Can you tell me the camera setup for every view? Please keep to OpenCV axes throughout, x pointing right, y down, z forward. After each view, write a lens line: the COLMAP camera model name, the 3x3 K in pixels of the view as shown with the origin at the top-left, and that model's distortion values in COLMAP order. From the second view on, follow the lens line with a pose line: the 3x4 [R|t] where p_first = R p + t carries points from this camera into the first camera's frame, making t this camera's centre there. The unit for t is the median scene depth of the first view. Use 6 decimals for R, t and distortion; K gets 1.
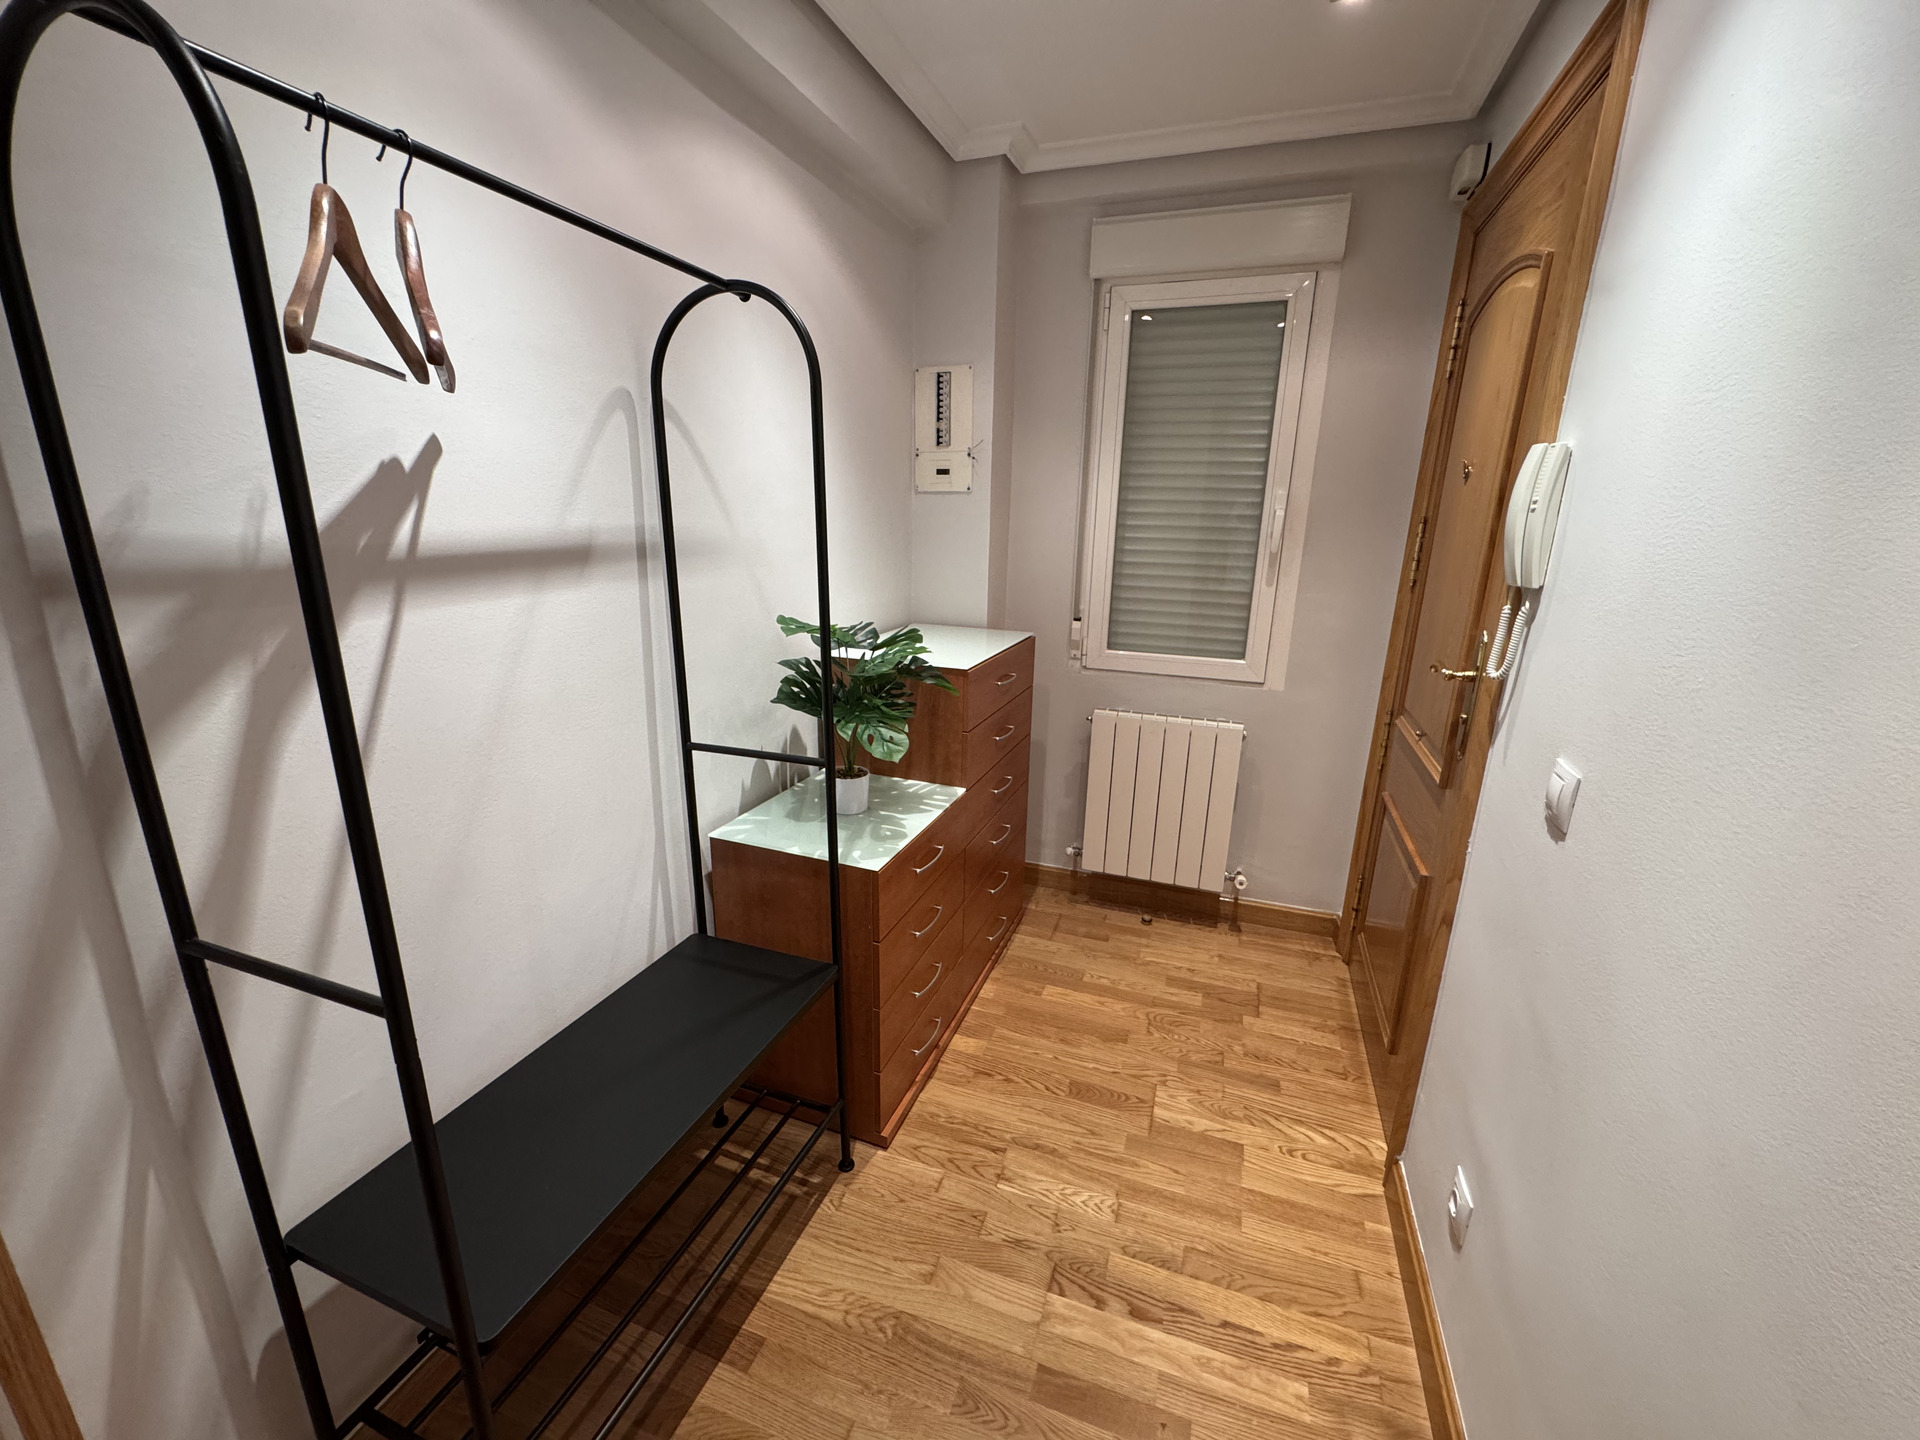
lens RADIAL K [[768.8, 0, 964.8], [0, 768.8, 721.3], [0, 0, 1]] dist [-0.005419, 0.001459]
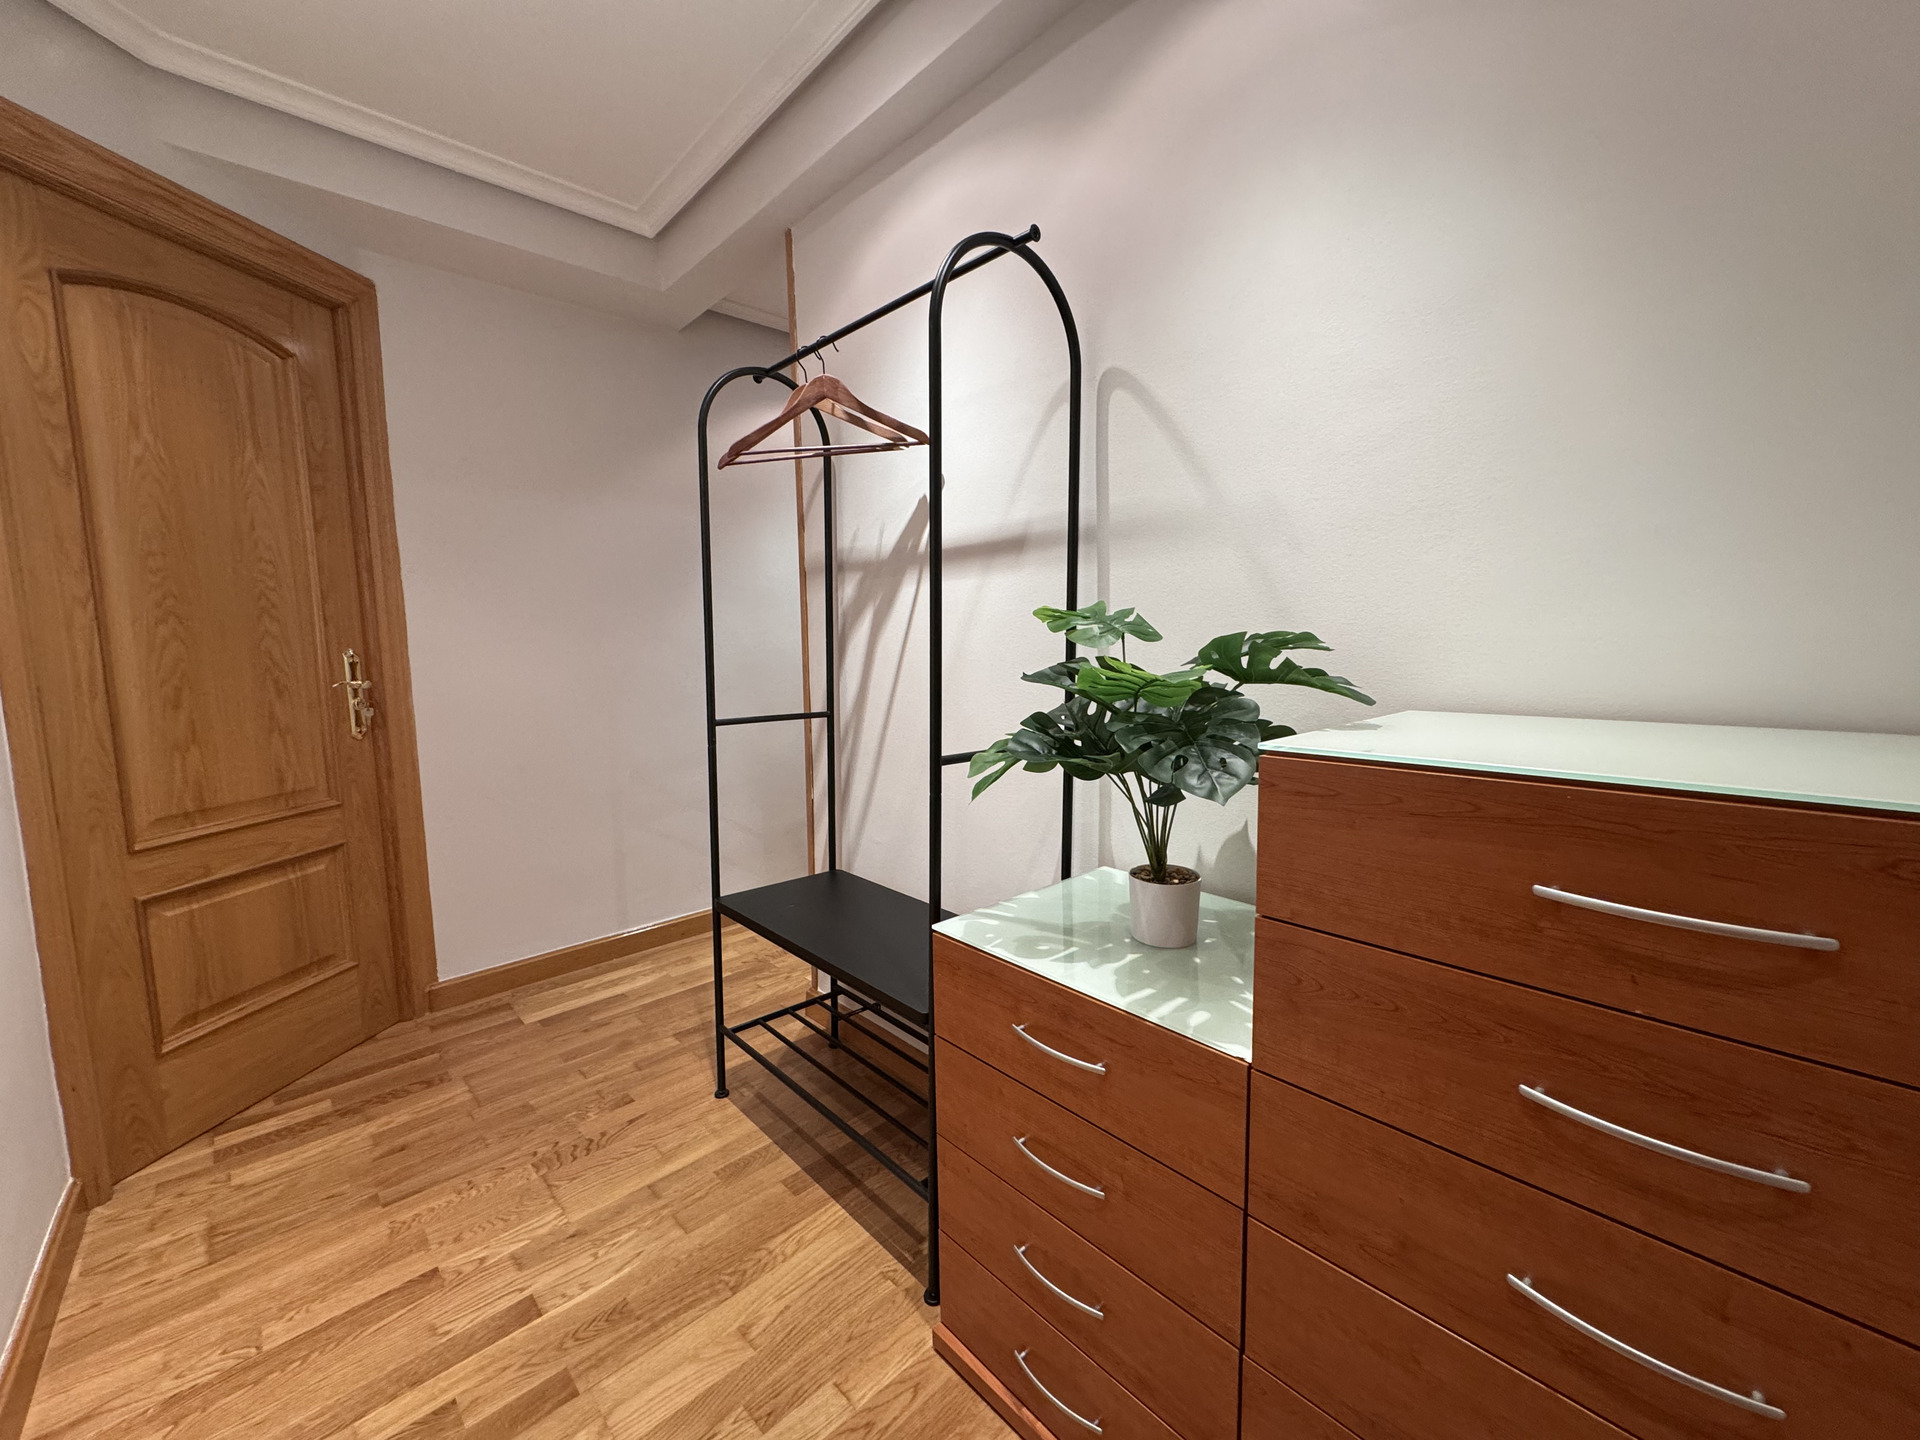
lens RADIAL K [[768.8, 0, 957.4], [0, 768.8, 727.3], [0, 0, 1]] dist [-0.005419, 0.001459]
pose [[-0.457948, 0.087088, -0.884703, 0.548140], [-0.230451, 0.949540, 0.212758, -0.163179], [0.858590, 0.301313, -0.414770, 1.354409]]
